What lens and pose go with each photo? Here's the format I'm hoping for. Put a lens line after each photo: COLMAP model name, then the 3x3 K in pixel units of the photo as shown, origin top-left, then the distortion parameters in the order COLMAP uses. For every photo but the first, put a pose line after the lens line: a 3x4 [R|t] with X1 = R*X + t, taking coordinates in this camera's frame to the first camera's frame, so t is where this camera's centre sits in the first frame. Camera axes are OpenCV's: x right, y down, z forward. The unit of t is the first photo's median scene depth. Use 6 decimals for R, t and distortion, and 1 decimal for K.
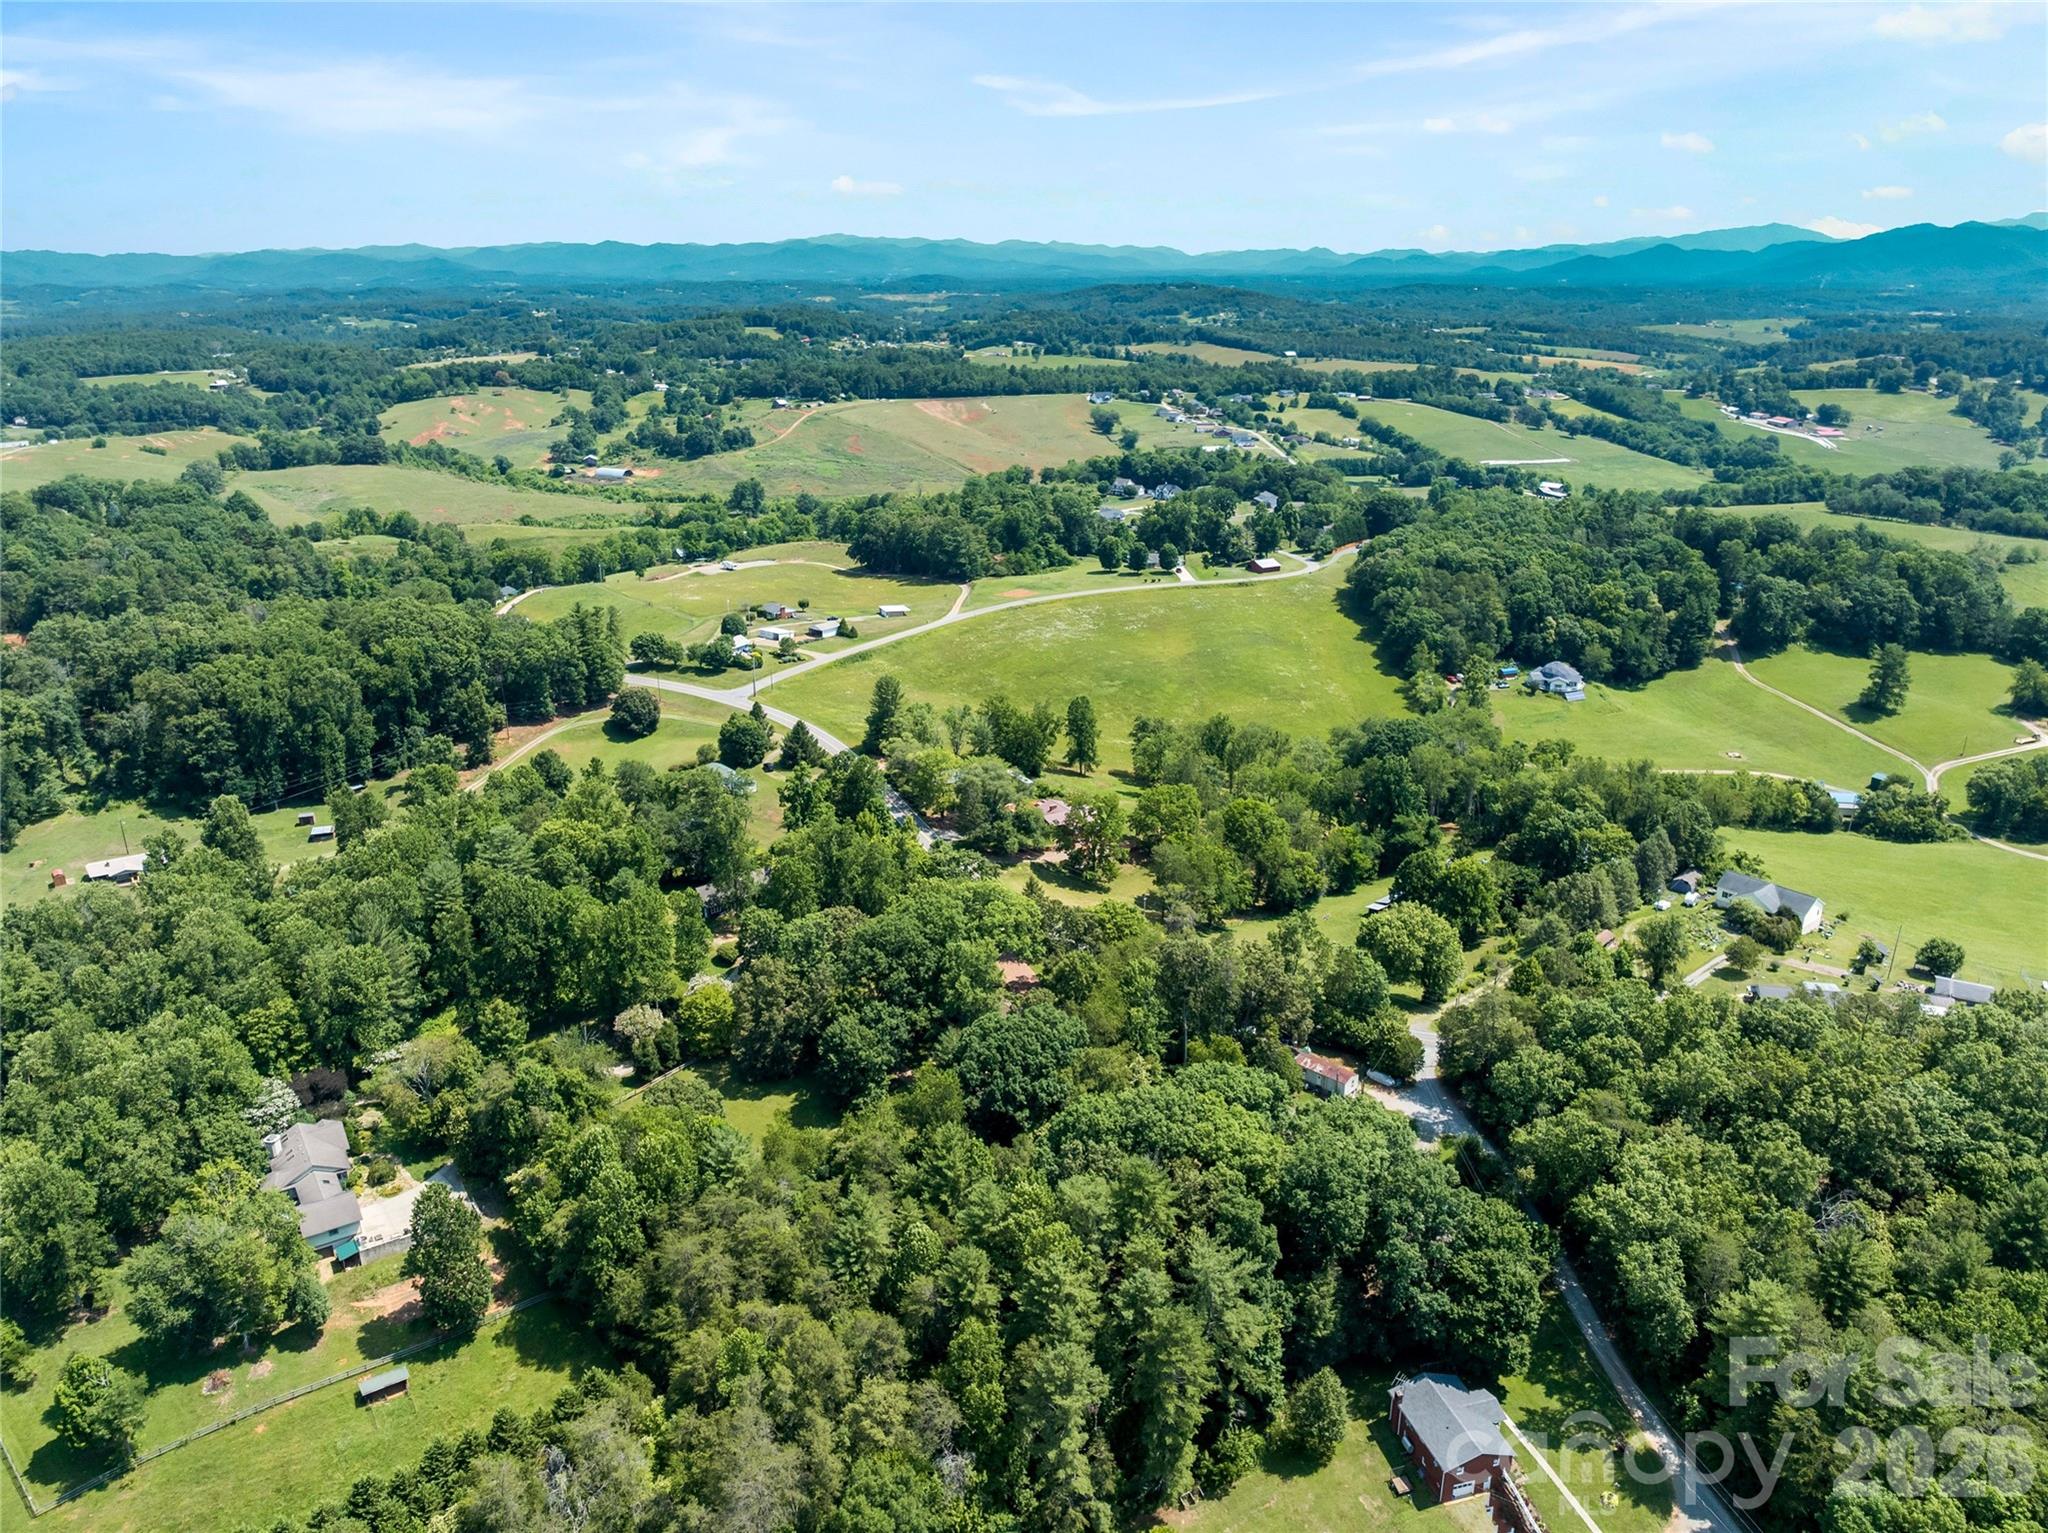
lens RADIAL K [[1414.5, 0, 1028.4], [0, 1414.5, 765.2], [0, 0, 1]] dist [-0.042363, 0.001743]
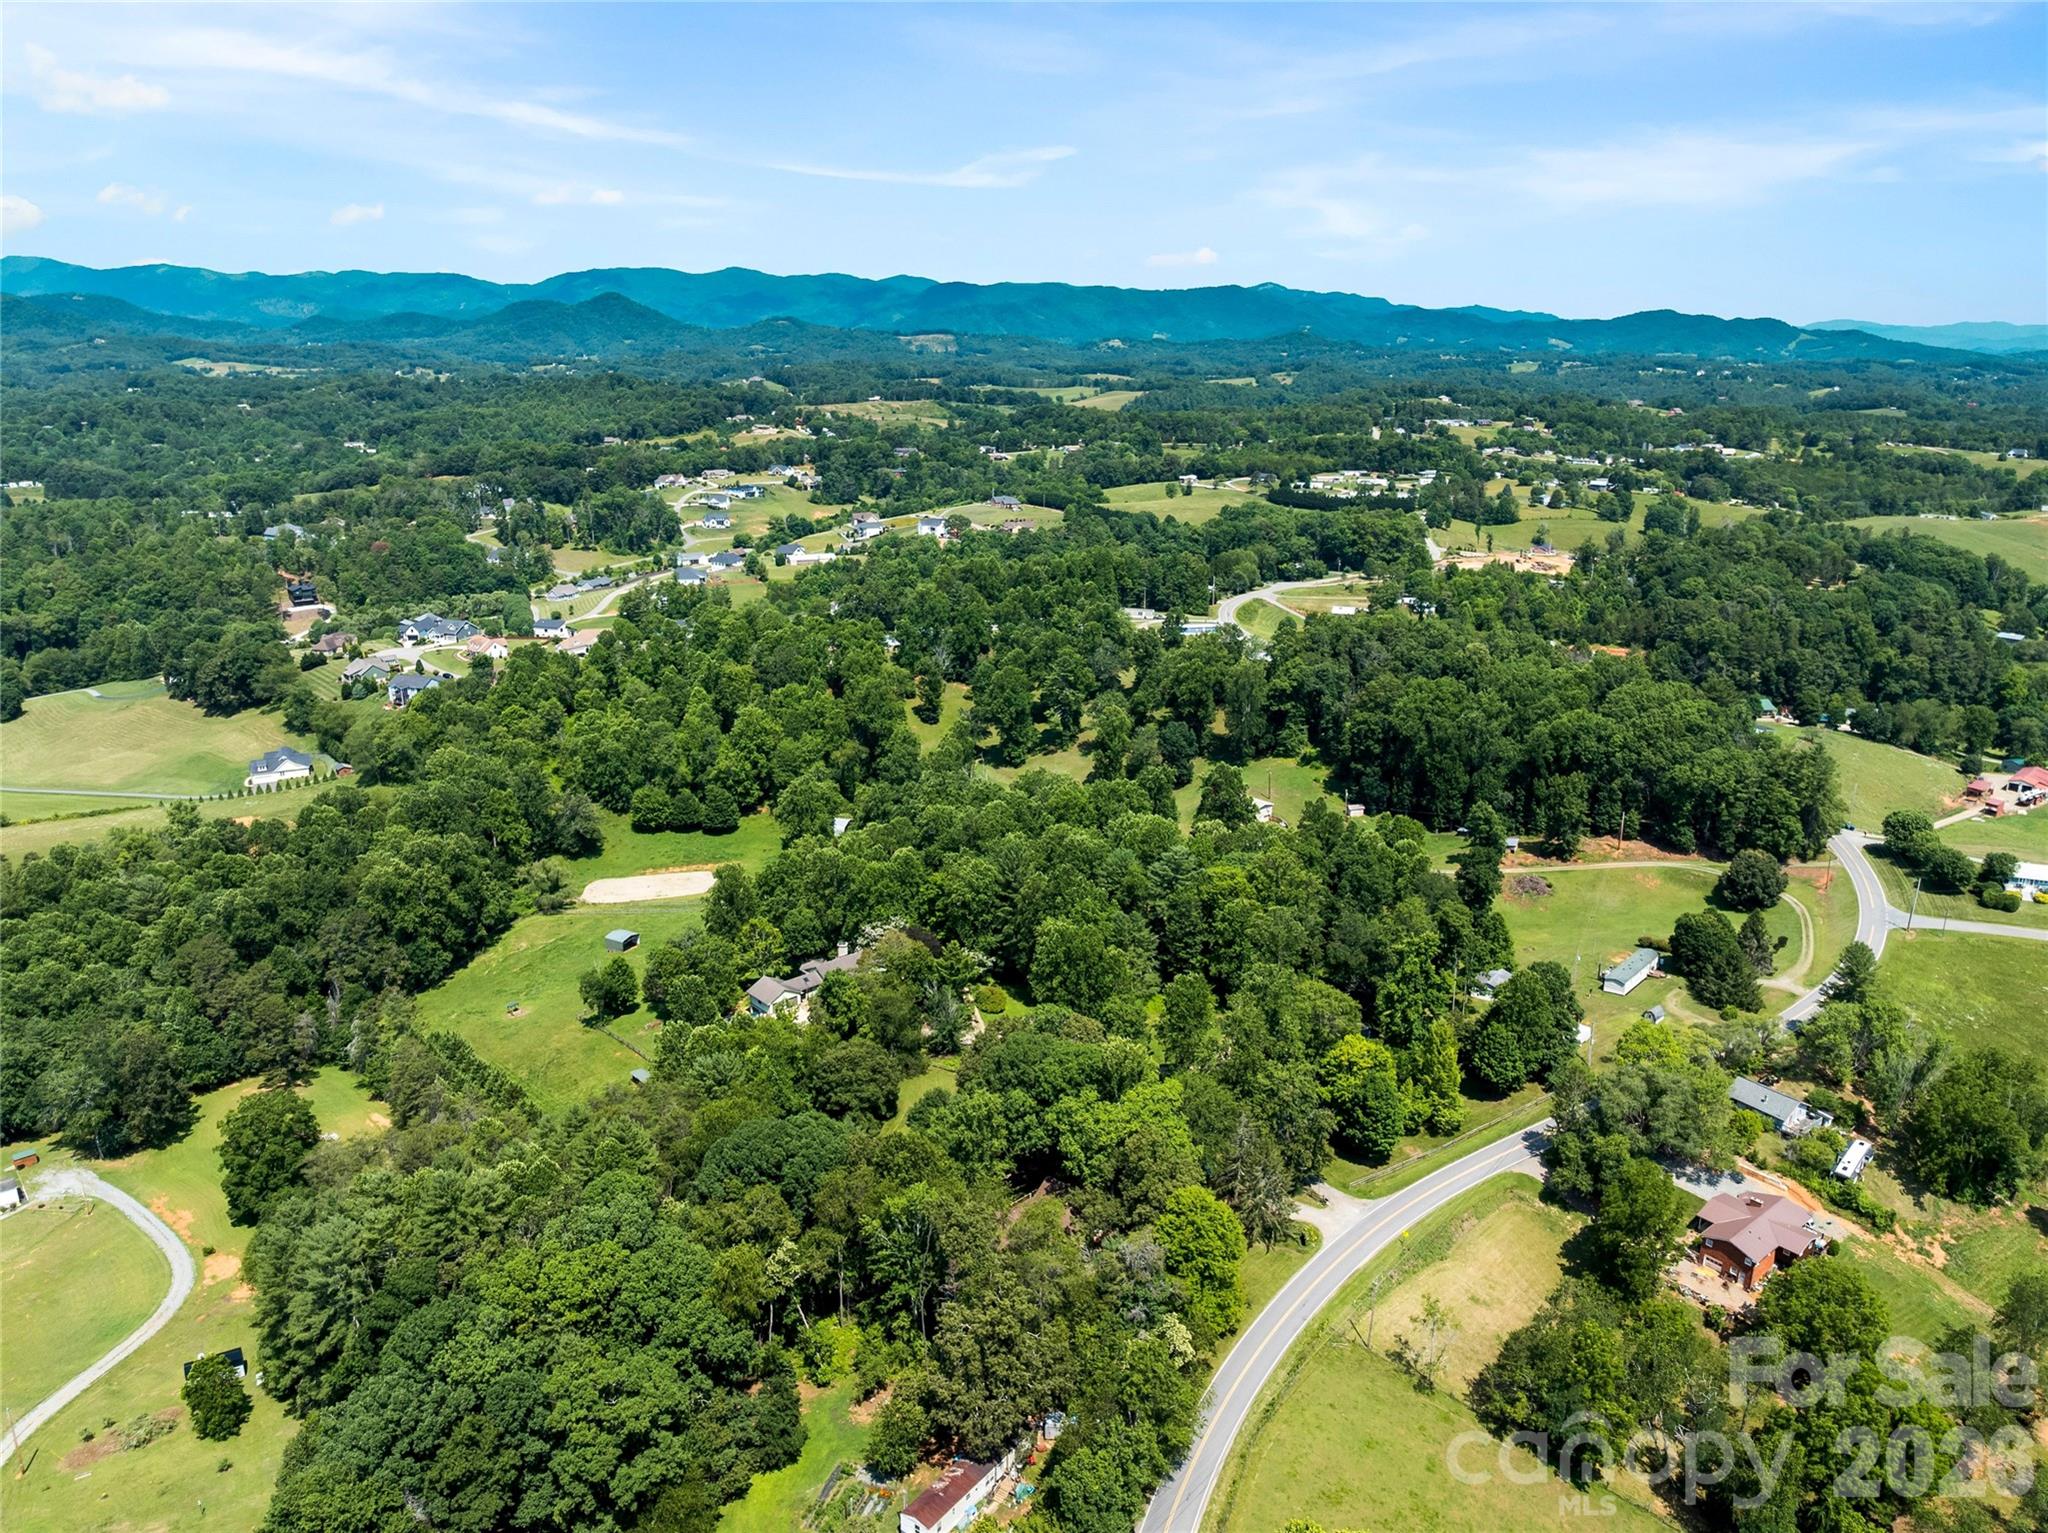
lens RADIAL K [[1414.5, 0, 1028.4], [0, 1414.5, 765.2], [0, 0, 1]] dist [-0.042363, 0.001743]
pose [[0.137957, 0.288727, -0.947420, 0.240281], [-0.327238, 0.916135, 0.231543, -0.088924], [0.934817, 0.278089, 0.220870, 0.254479]]
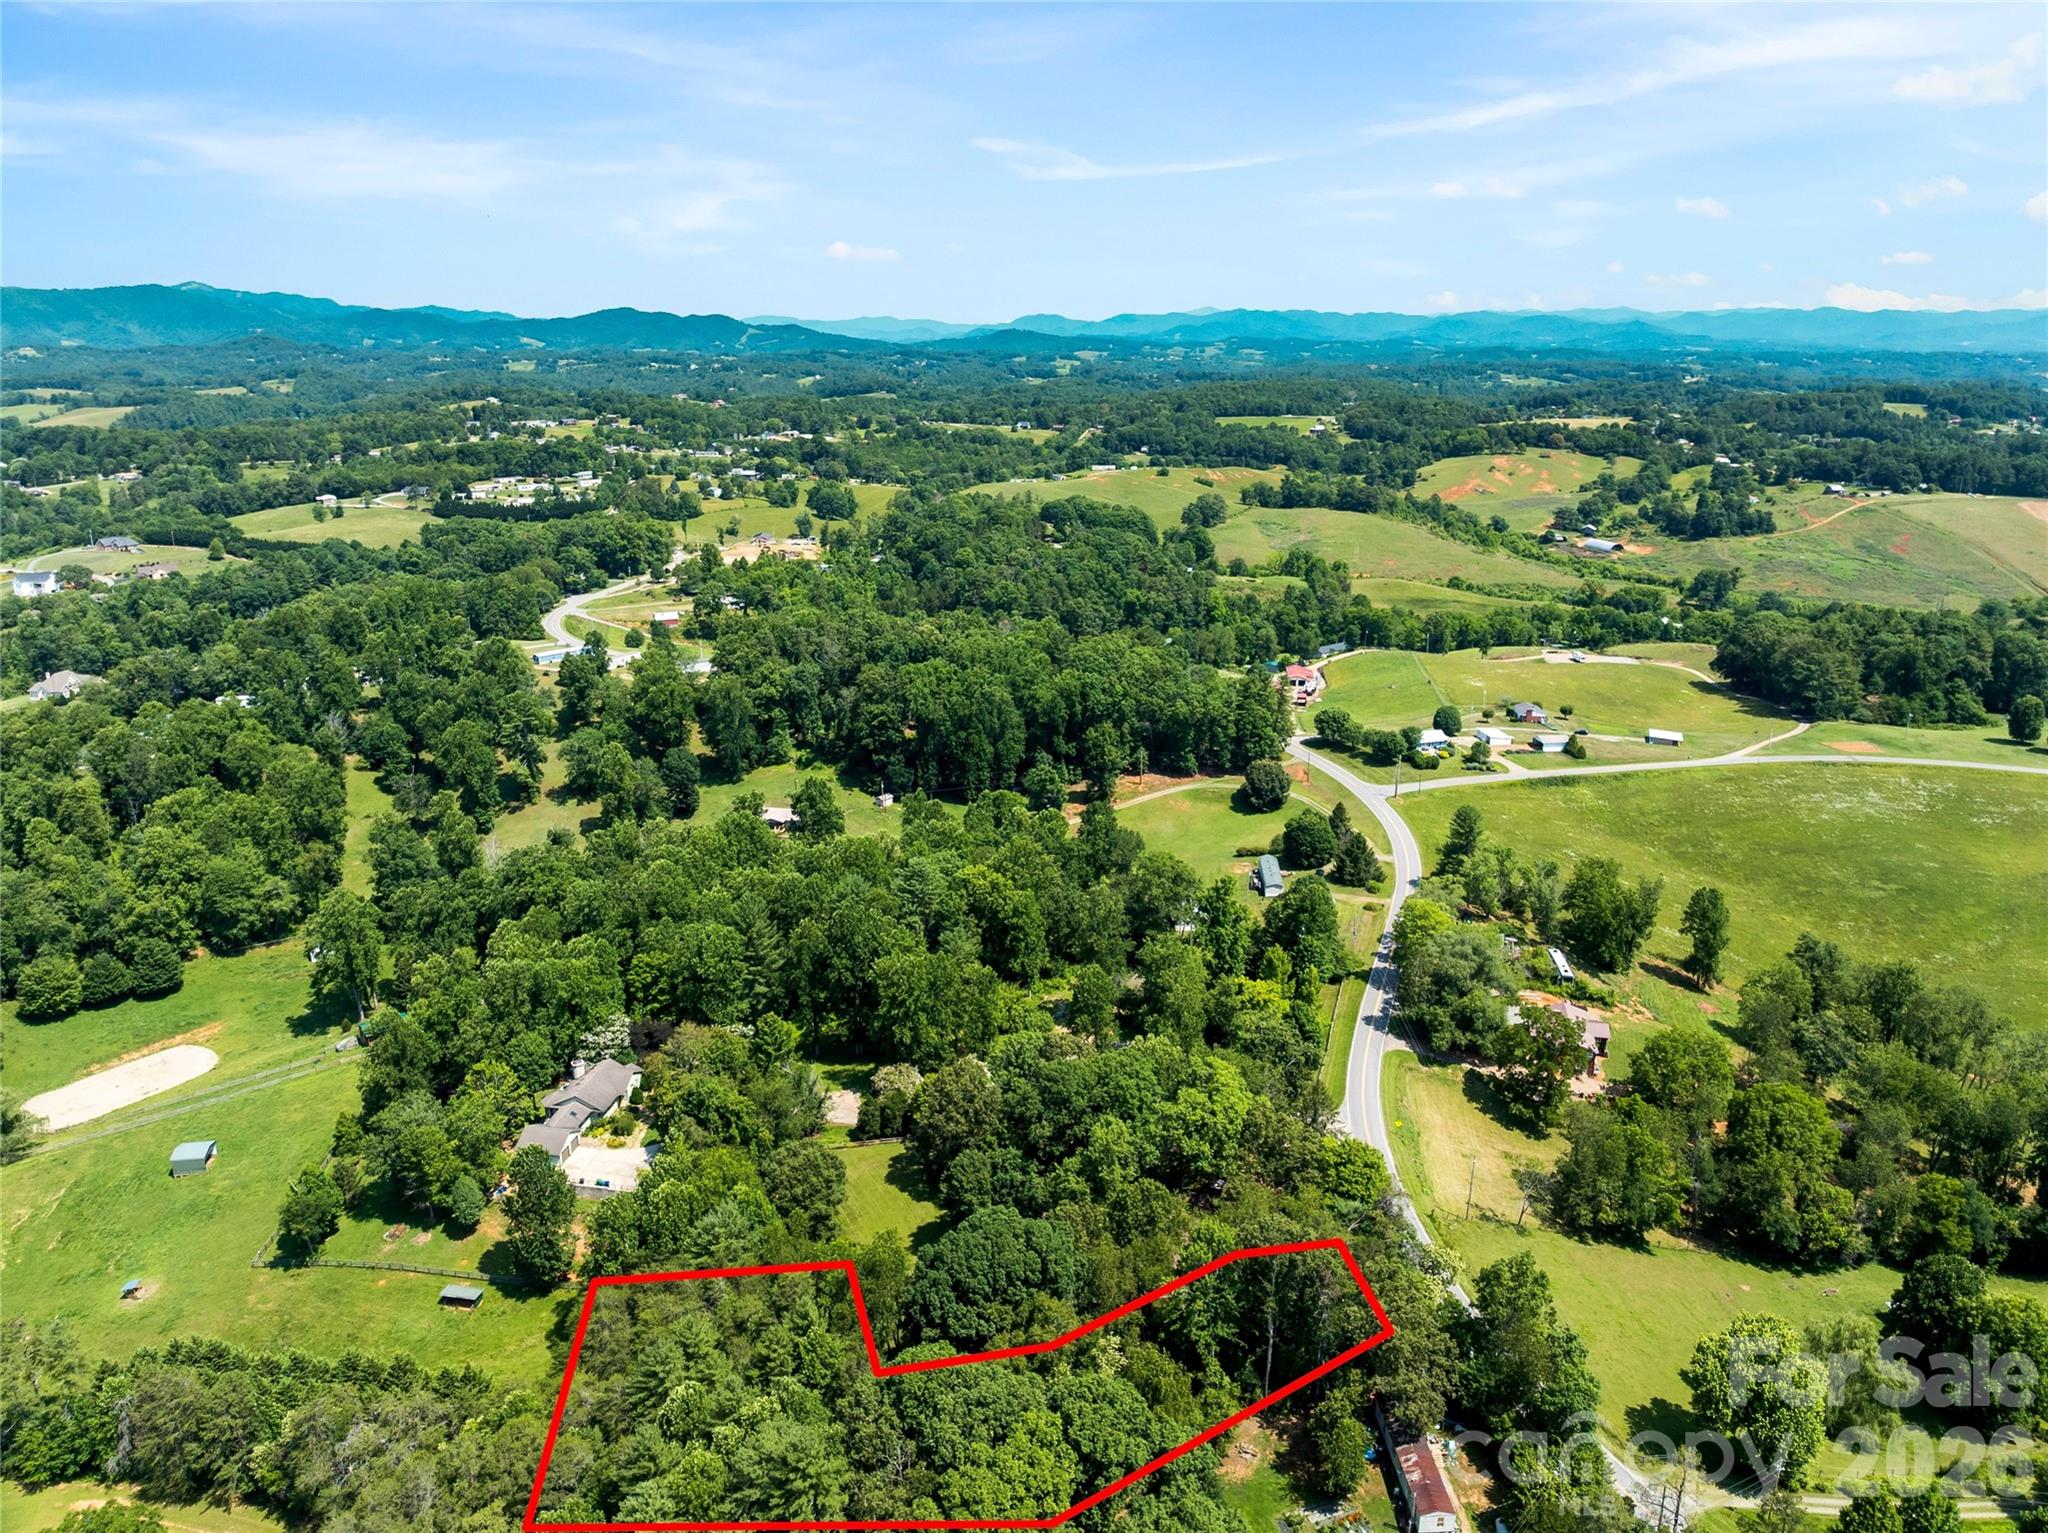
lens RADIAL K [[1414.5, 0, 1028.4], [0, 1414.5, 765.2], [0, 0, 1]] dist [-0.042363, 0.001743]
pose [[0.726158, 0.201338, -0.657387, 0.141149], [-0.228100, 0.972555, 0.045903, -0.035469], [0.648587, 0.116617, 0.752154, 0.102957]]
